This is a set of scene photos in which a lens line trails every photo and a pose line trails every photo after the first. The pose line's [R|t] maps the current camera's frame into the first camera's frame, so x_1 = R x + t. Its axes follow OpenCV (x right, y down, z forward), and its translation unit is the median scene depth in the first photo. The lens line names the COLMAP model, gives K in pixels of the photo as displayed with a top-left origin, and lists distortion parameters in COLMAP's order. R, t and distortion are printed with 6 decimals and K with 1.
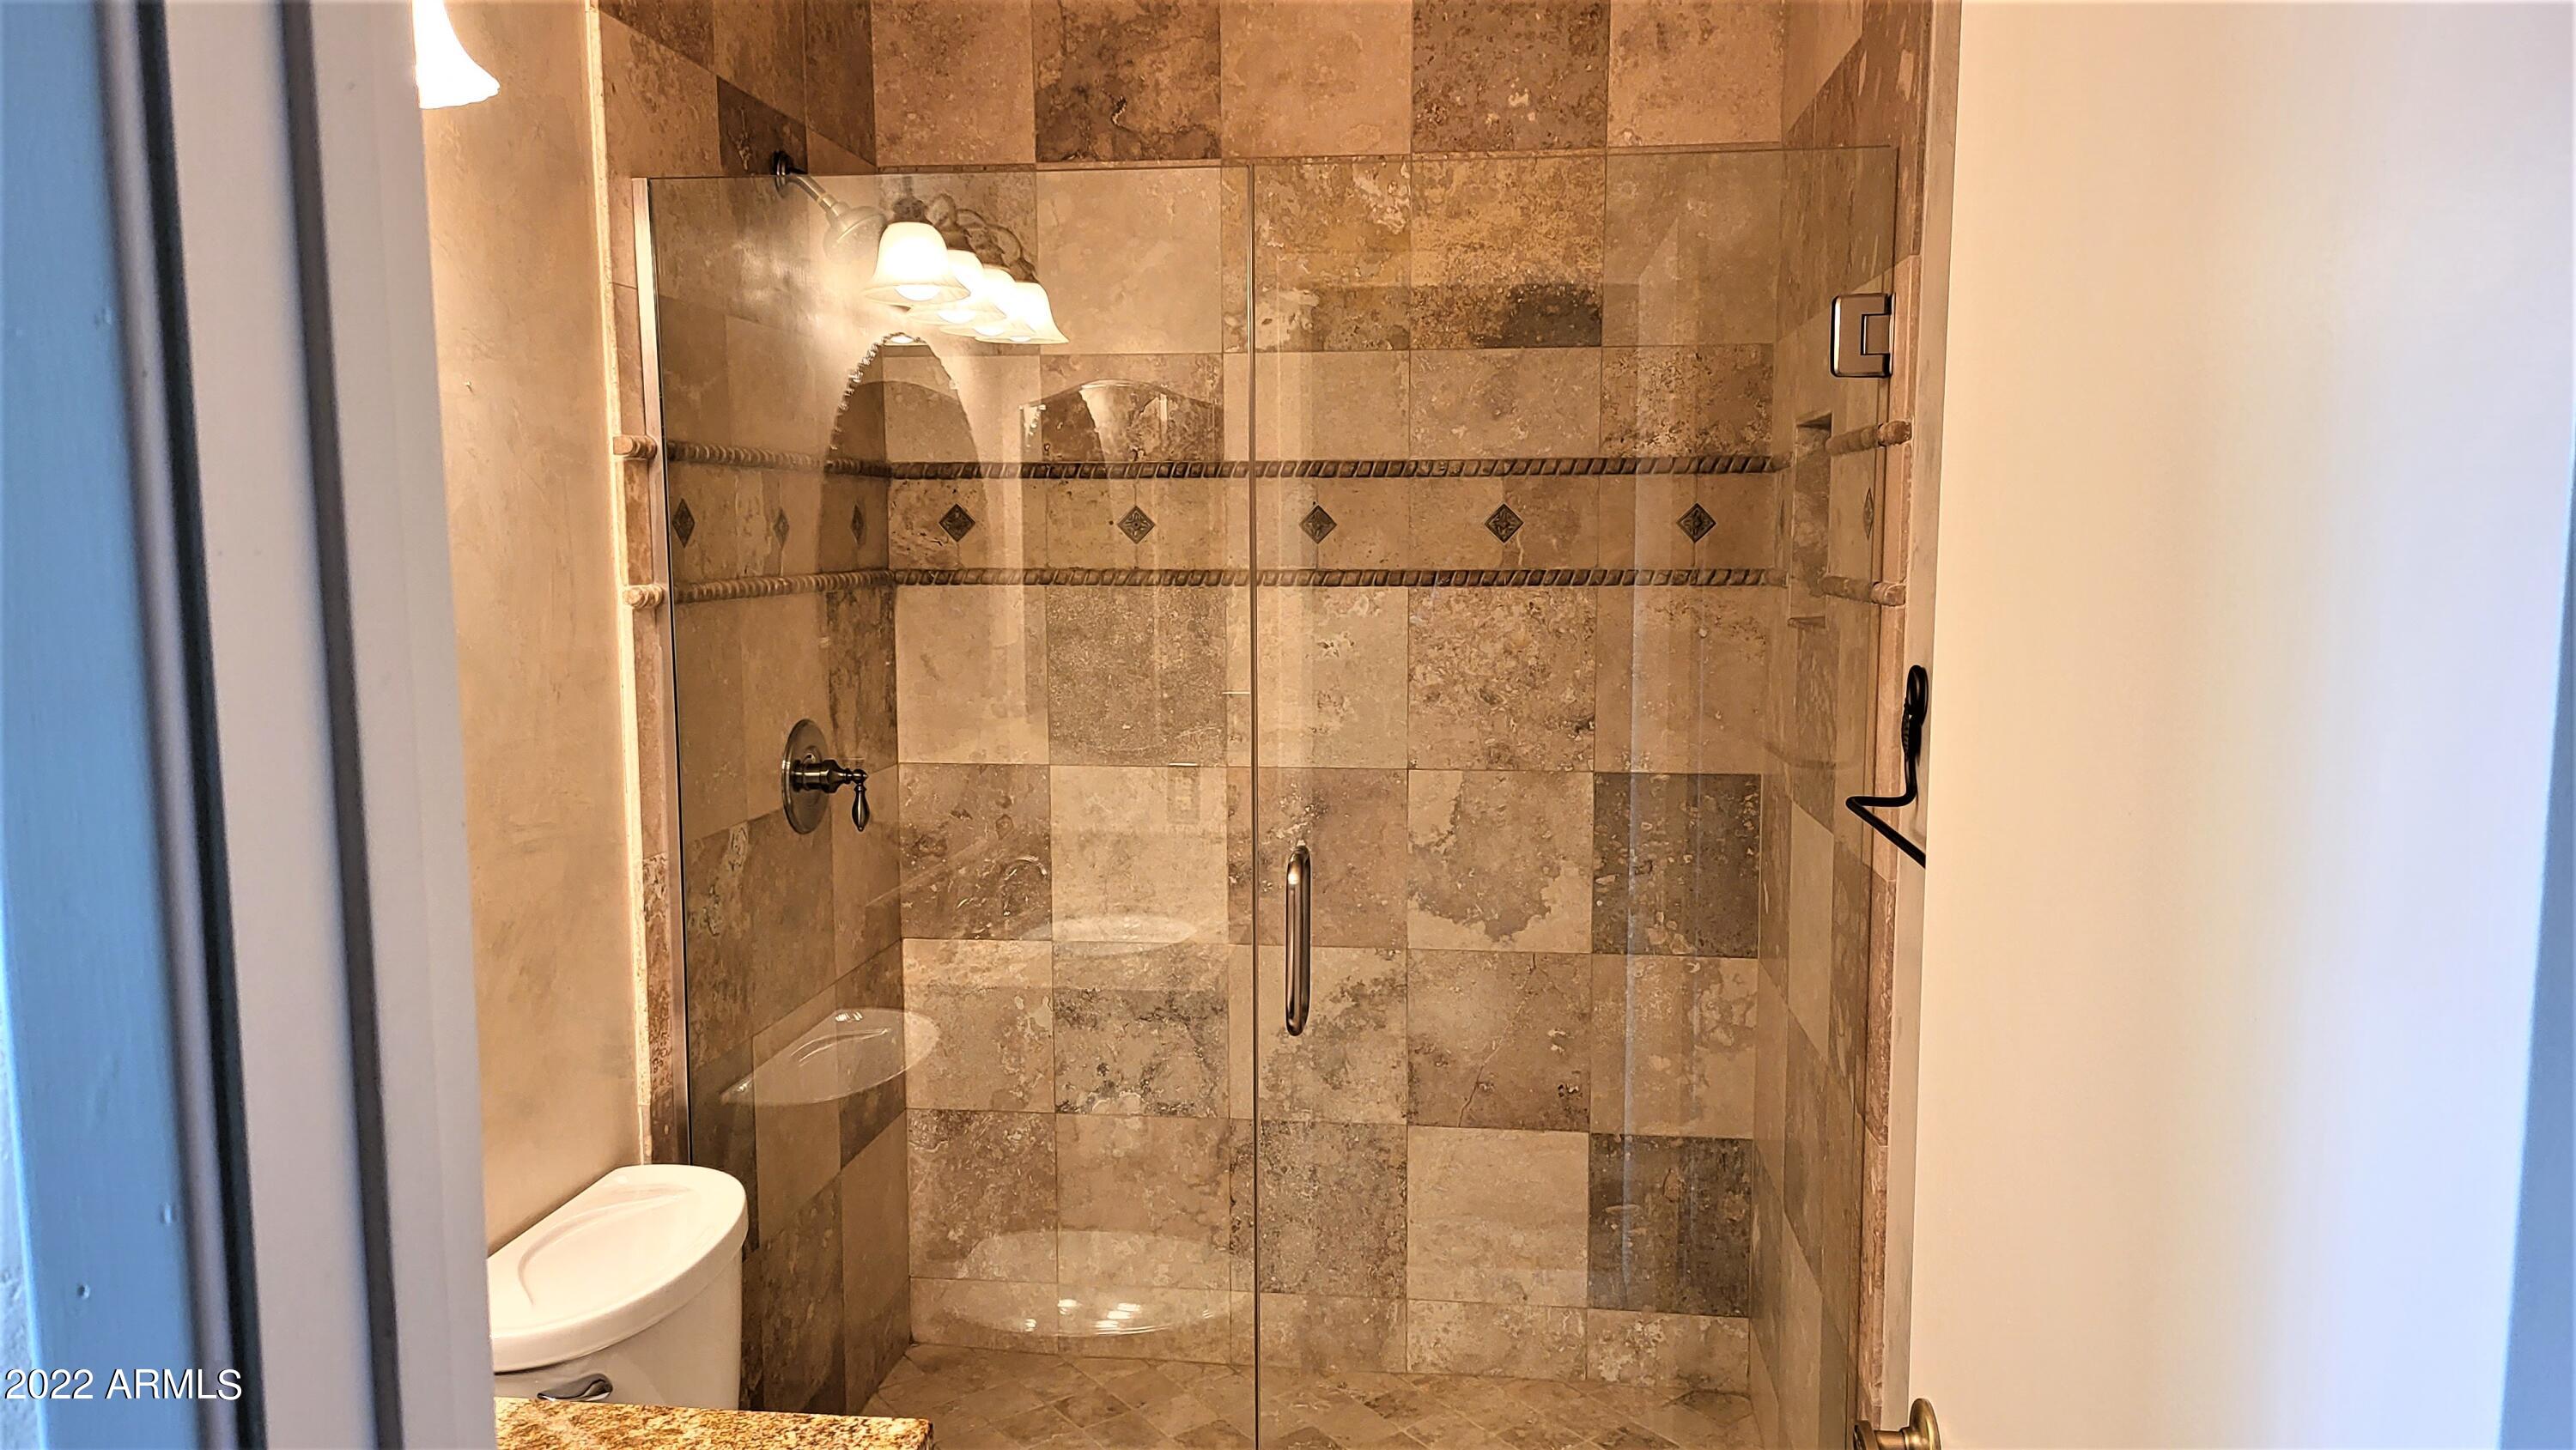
lens RADIAL K [[1787.7, 0, 1298.6], [0, 1787.7, 743.5], [0, 0, 1]] dist [0.079064, -0.090675]
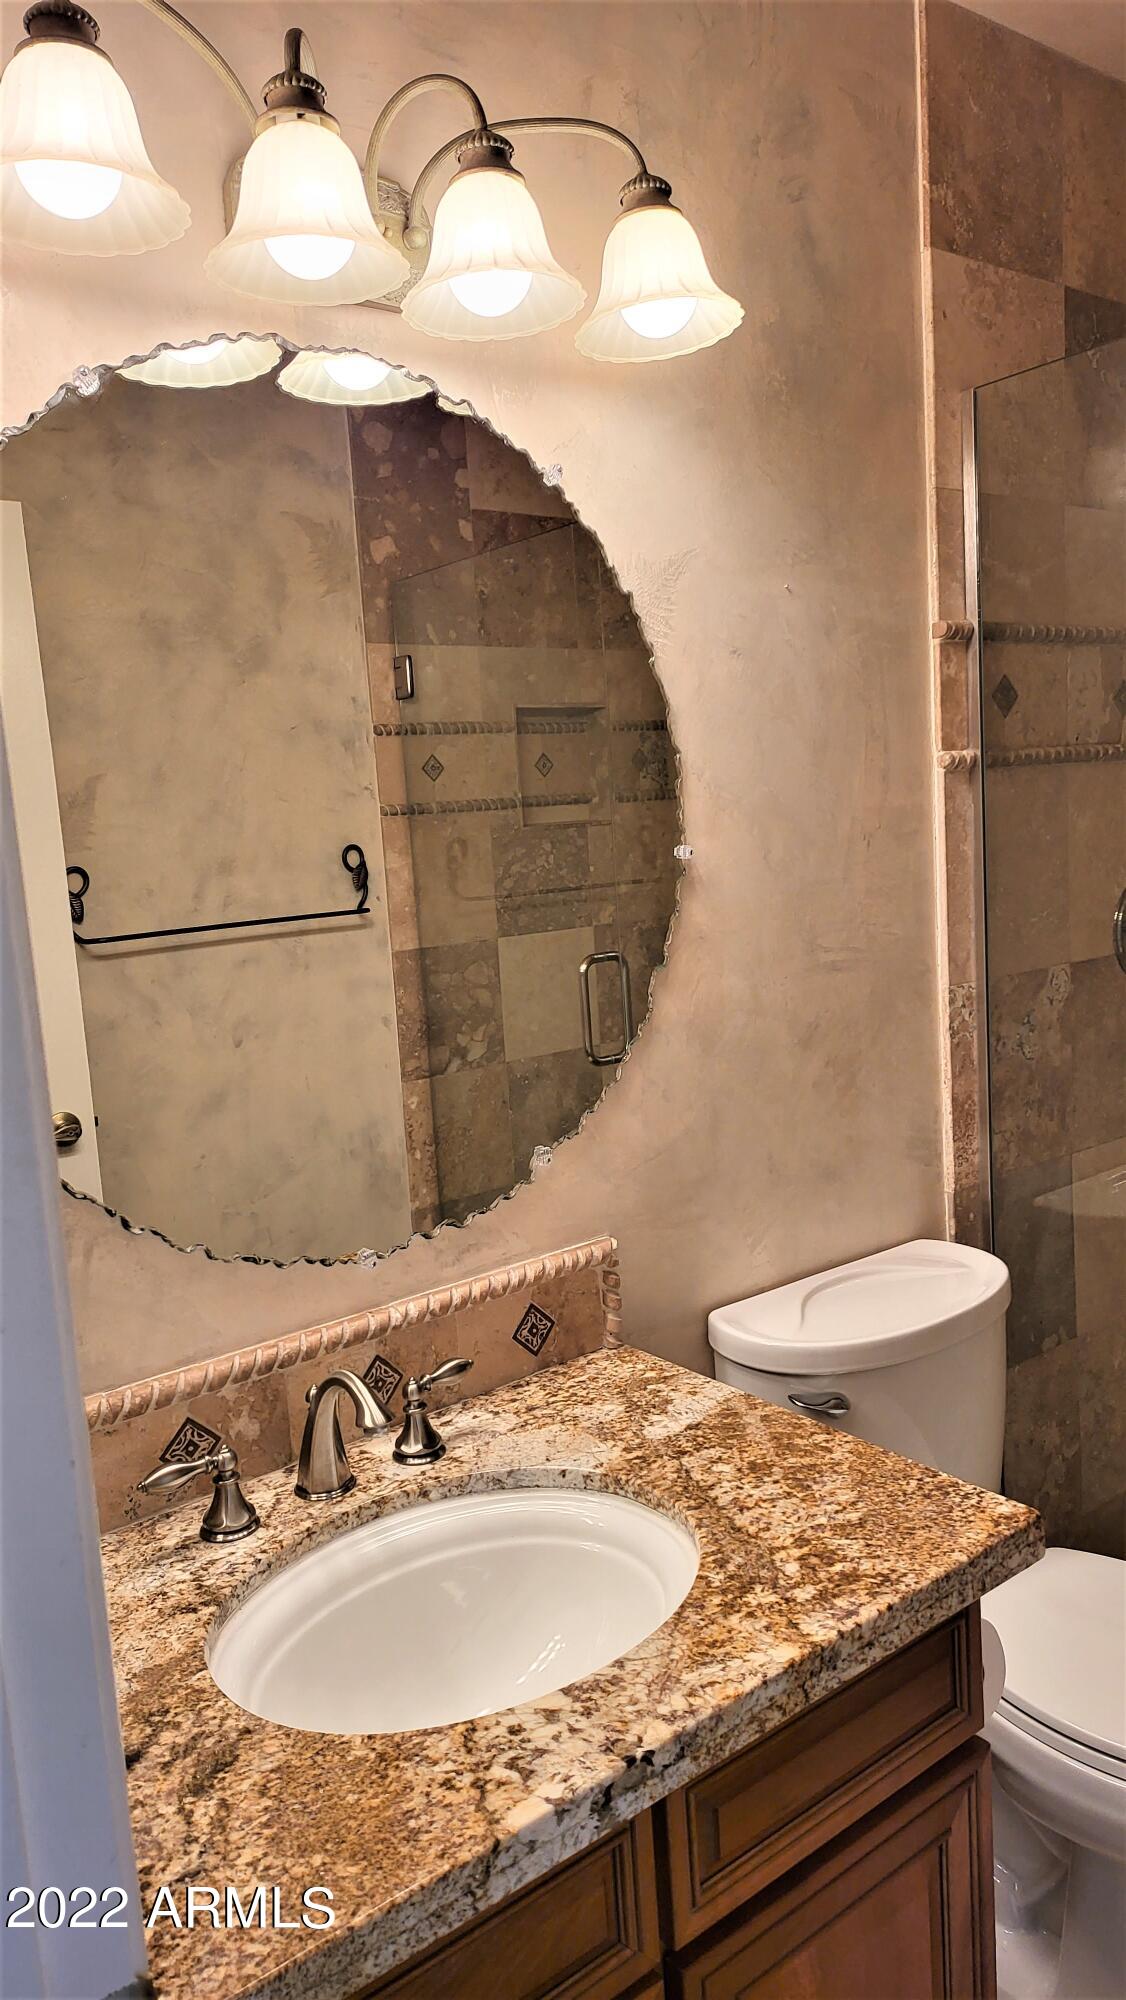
lens RADIAL K [[1388.1, 0, 568.4], [0, 1388.1, 1018.2], [0, 0, 1]] dist [0.079064, -0.090675]
pose [[0.698768, 0.054930, -0.713236, 0.115621], [-0.019602, 0.998143, 0.057668, 0.037495], [0.715079, -0.026315, 0.698548, 0.180516]]
